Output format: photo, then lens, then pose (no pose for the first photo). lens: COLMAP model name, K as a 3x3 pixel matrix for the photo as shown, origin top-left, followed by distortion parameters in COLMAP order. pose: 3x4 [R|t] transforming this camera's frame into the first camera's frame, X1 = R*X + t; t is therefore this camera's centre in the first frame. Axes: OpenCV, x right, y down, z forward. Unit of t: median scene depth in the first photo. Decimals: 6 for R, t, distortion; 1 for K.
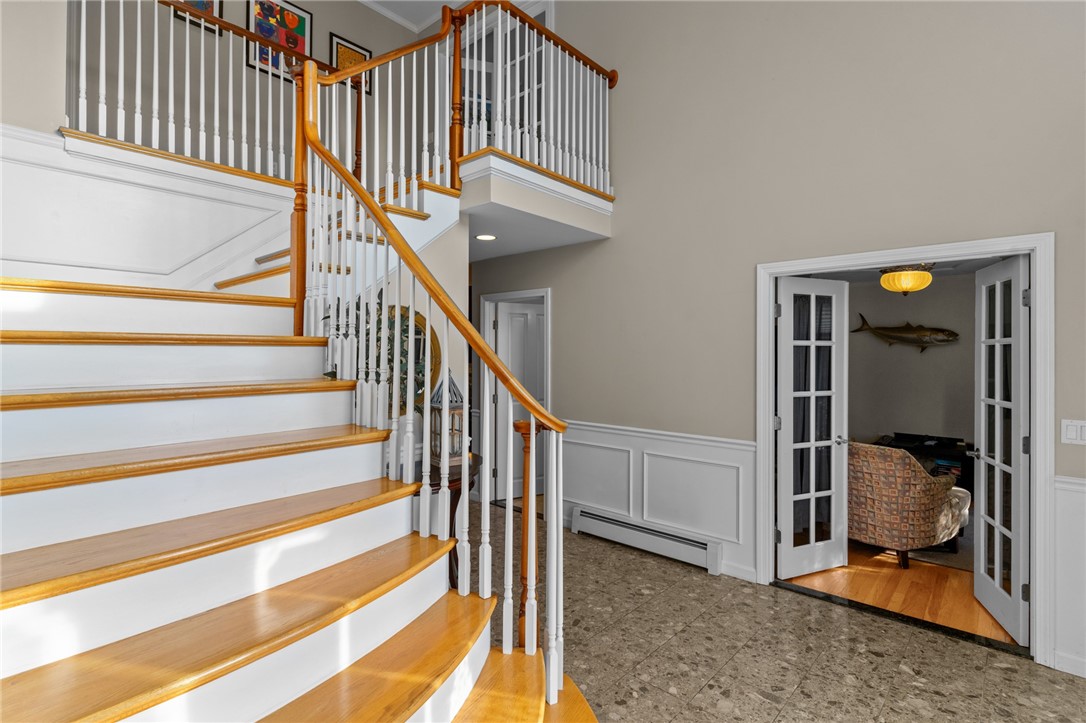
lens RADIAL K [[522.8, 0, 539.8], [0, 522.8, 356.3], [0, 0, 1]] dist [0.003549, 0.000084]
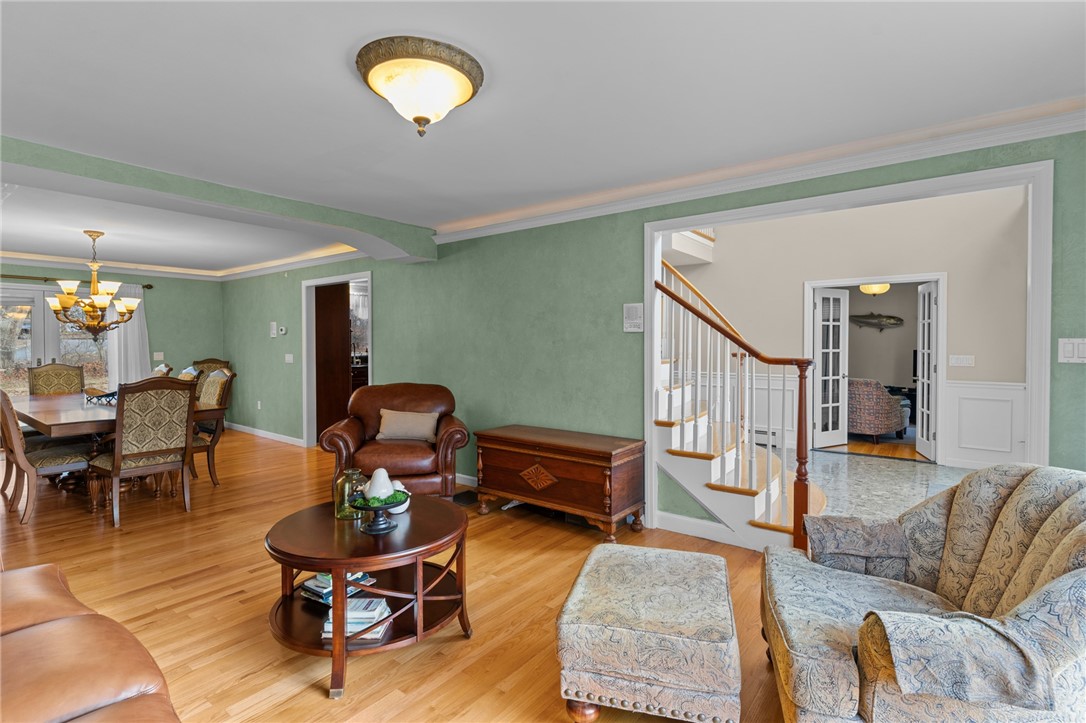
lens RADIAL K [[522.8, 0, 540.8], [0, 522.8, 356.6], [0, 0, 1]] dist [0.003549, 0.000084]
pose [[0.996978, -0.007018, 0.077367, -0.646233], [0.005556, 0.999802, 0.019093, 0.051405], [-0.077486, -0.018605, 0.996820, -0.770074]]
